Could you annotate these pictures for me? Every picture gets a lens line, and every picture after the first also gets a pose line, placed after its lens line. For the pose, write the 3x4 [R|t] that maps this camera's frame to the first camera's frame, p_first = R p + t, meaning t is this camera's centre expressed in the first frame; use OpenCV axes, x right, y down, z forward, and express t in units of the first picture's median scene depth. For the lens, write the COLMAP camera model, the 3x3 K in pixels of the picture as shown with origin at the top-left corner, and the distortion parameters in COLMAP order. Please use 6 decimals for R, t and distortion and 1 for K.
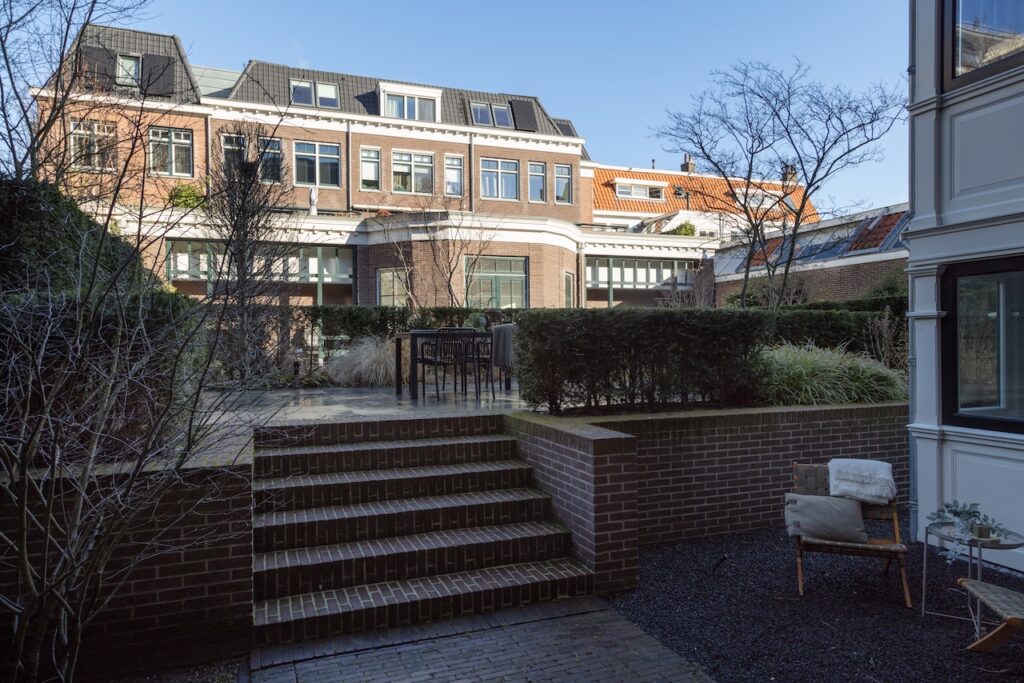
lens RADIAL K [[683.1, 0, 500.0], [0, 683.1, 343.4], [0, 0, 1]] dist [0.025889, 0.001901]
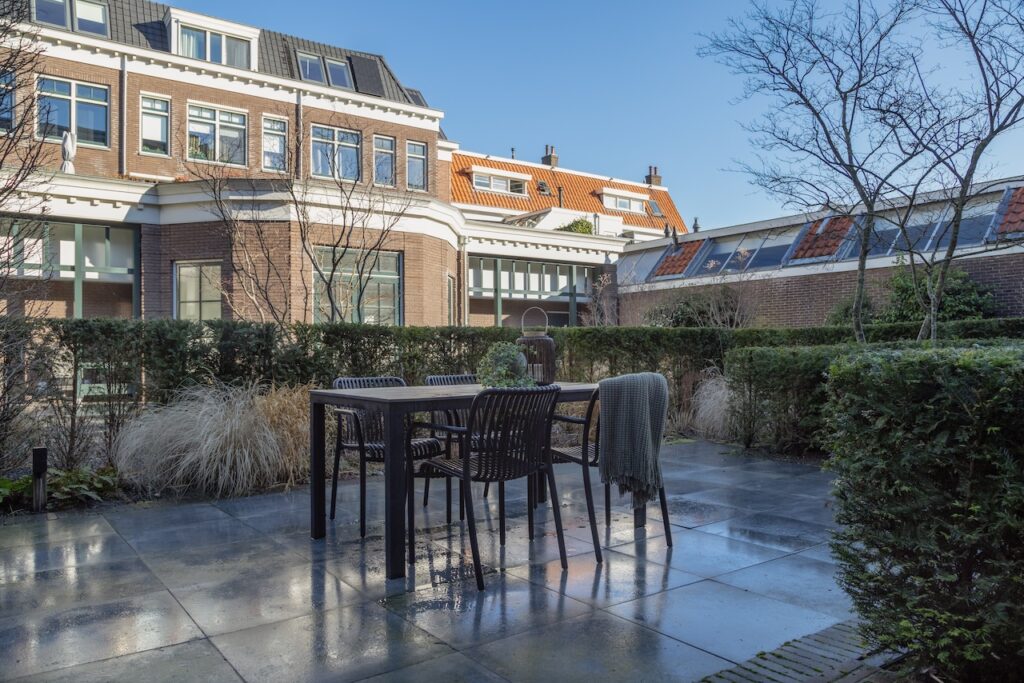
lens RADIAL K [[760.1, 0, 512.0], [0, 760.1, 341.5], [0, 0, 1]] dist [-0.010373, 0.000096]
pose [[0.962604, 0.005150, 0.270864, -0.043875], [0.001386, 0.999713, -0.023934, -0.009146], [-0.270910, 0.023415, 0.962320, 0.143132]]
